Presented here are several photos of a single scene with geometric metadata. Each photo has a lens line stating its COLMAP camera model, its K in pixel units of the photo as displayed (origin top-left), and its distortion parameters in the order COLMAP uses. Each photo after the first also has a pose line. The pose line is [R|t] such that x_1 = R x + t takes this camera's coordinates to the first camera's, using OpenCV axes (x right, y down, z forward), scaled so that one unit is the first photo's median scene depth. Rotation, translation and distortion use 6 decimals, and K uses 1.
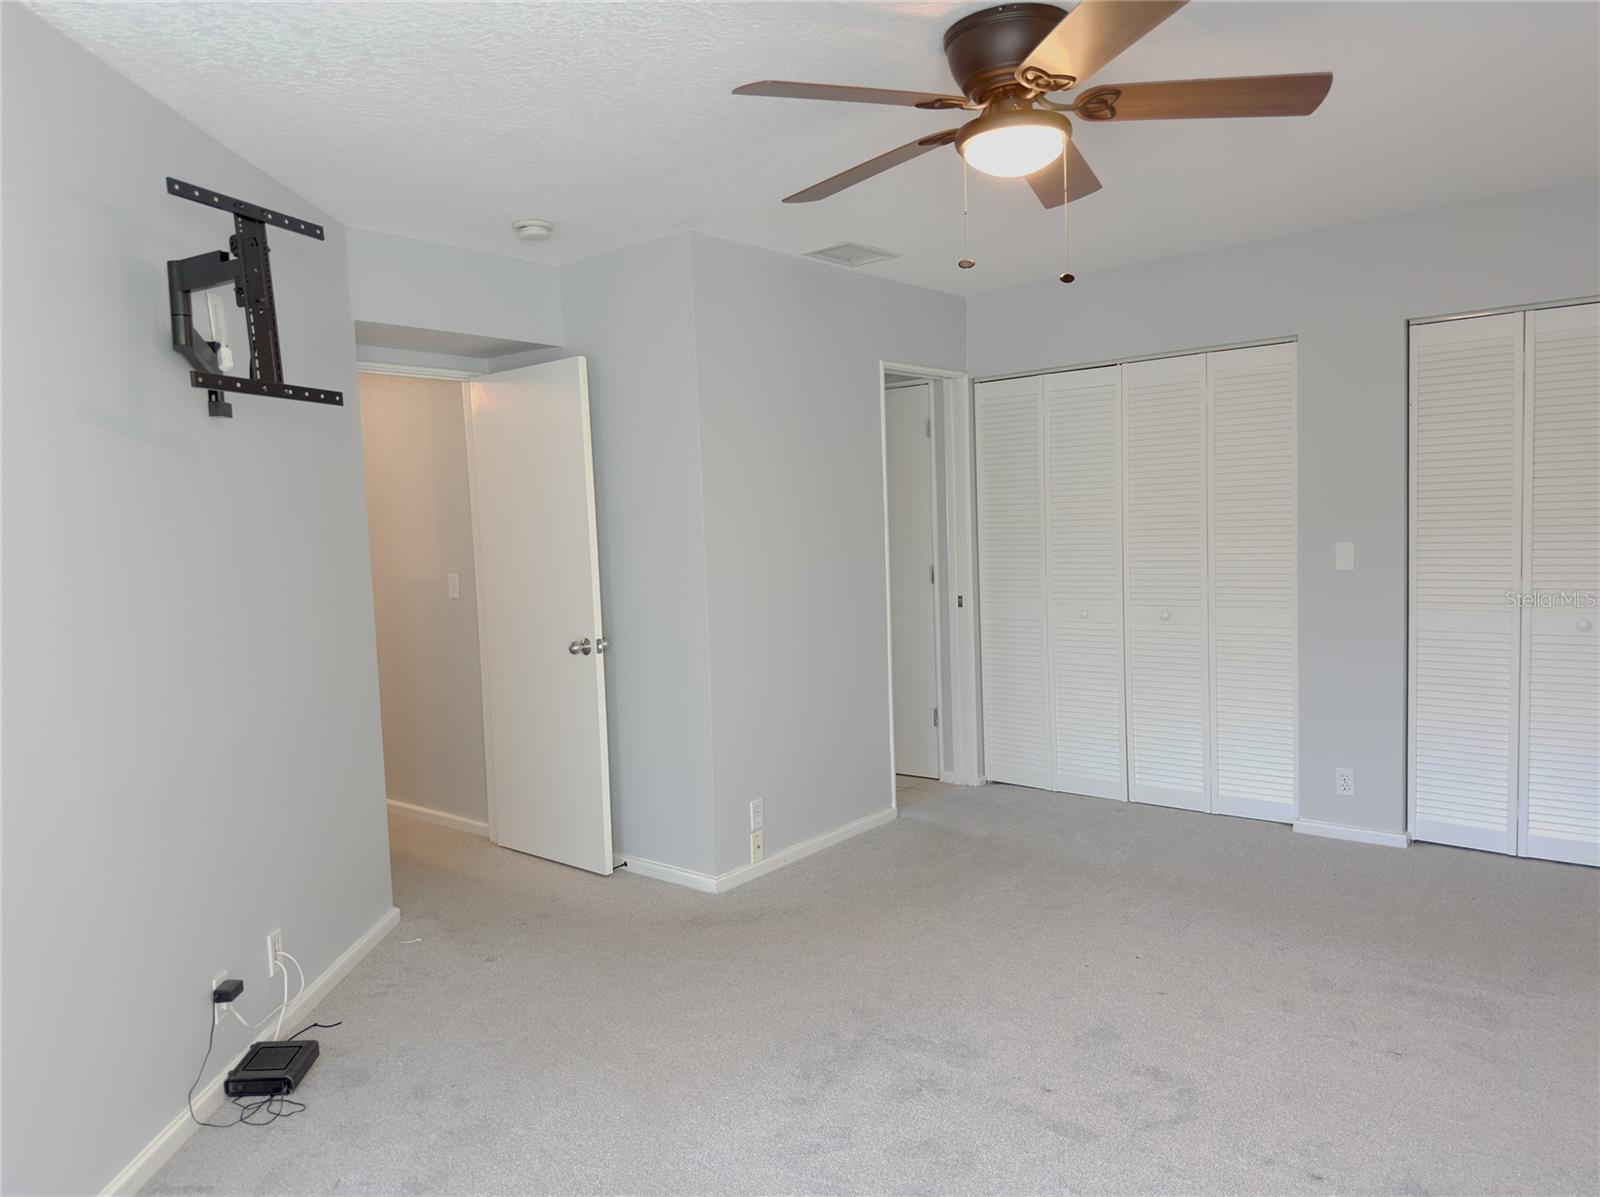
lens RADIAL K [[1104.6, 0, 800.0], [0, 1104.6, 598.5], [0, 0, 1]] dist [0.002229, -0.000490]
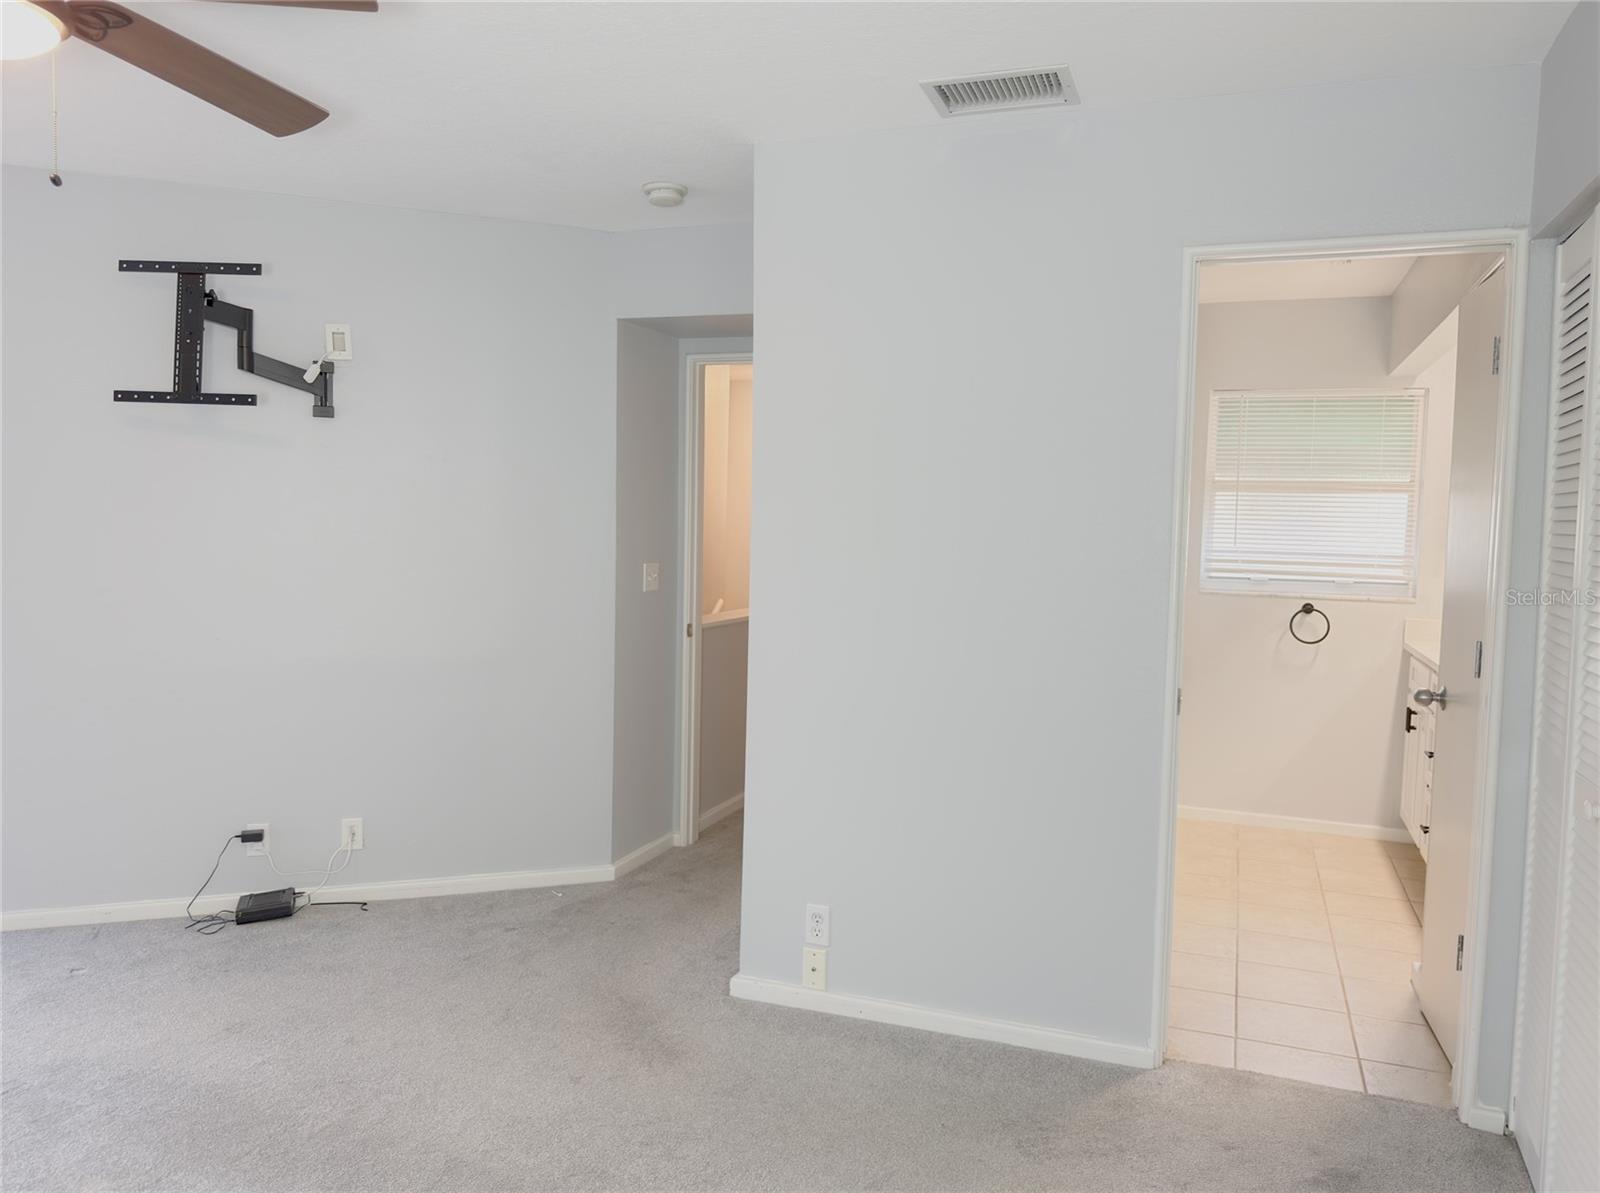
lens RADIAL K [[1104.6, 0, 800.0], [0, 1104.6, 596.5], [0, 0, 1]] dist [0.002229, -0.000490]
pose [[0.336586, 0.106708, -0.935587, 1.030936], [-0.102929, 0.991774, 0.076086, -0.122943], [0.936010, 0.070689, 0.344801, 1.207334]]
